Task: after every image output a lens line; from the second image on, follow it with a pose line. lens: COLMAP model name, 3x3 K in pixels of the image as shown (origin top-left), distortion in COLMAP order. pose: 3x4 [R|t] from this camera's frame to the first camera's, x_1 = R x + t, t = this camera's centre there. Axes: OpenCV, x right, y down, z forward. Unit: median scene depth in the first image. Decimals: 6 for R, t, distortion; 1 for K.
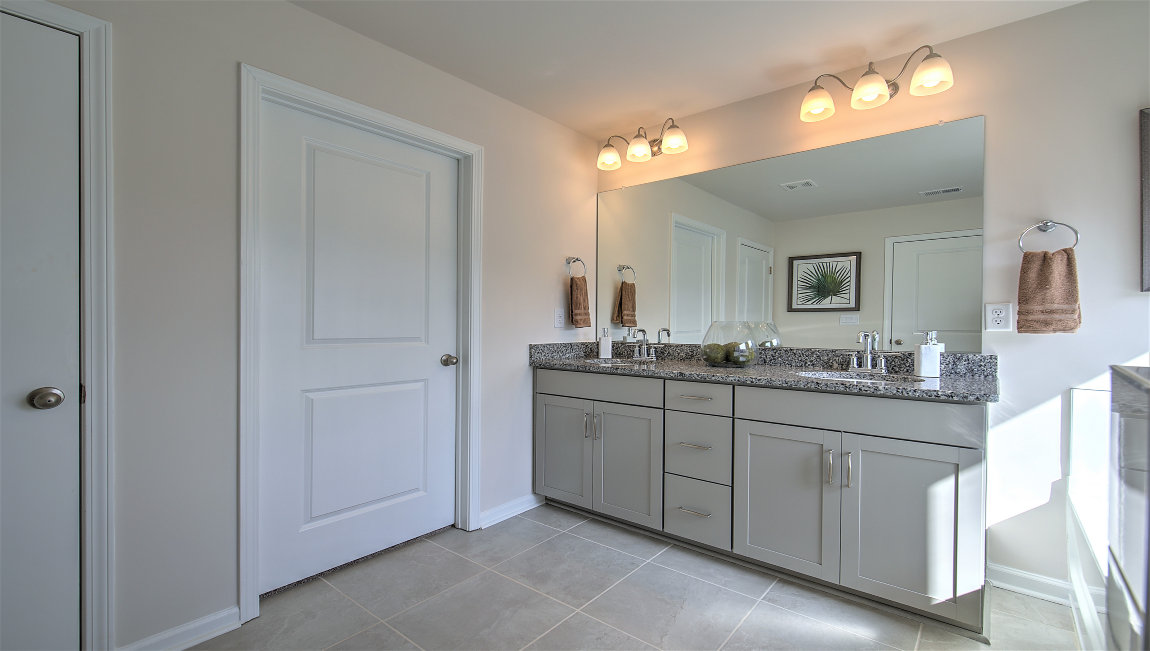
lens RADIAL K [[505.1, 0, 575.0], [0, 505.1, 325.5], [0, 0, 1]] dist [0.001376, -0.000106]
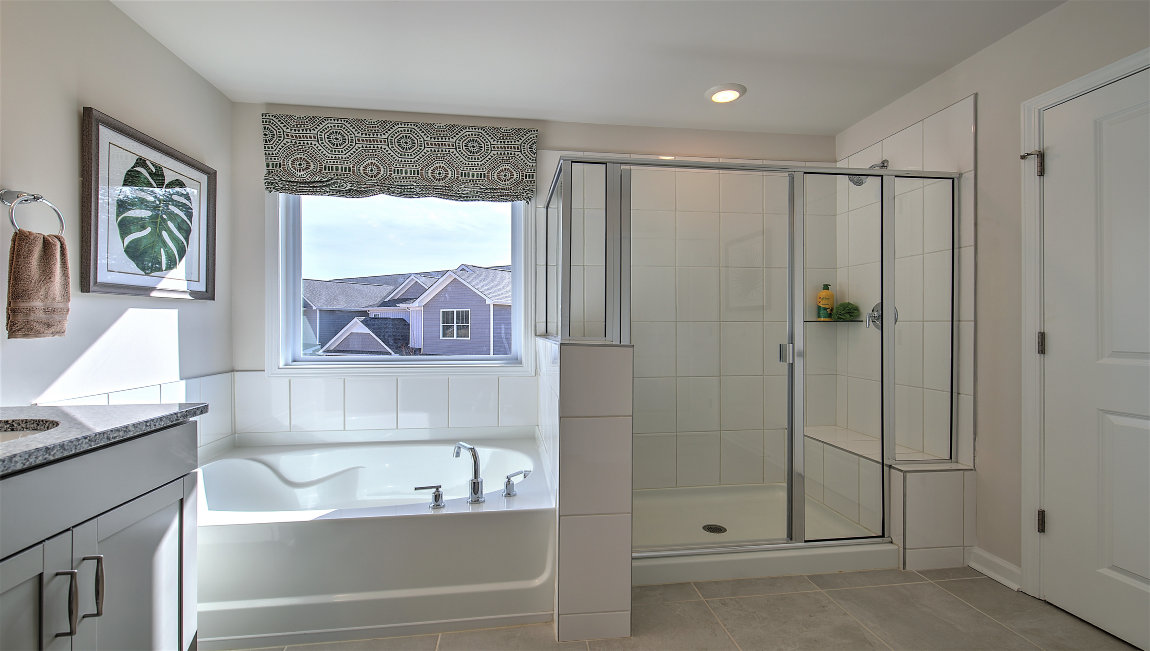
lens RADIAL K [[505.1, 0, 575.0], [0, 505.1, 325.5], [0, 0, 1]] dist [0.001376, -0.000106]
pose [[-0.737926, -0.004329, 0.674867, -0.226355], [0.000690, 0.999974, 0.007169, -0.008237], [-0.674881, 0.005756, -0.737904, 1.026851]]
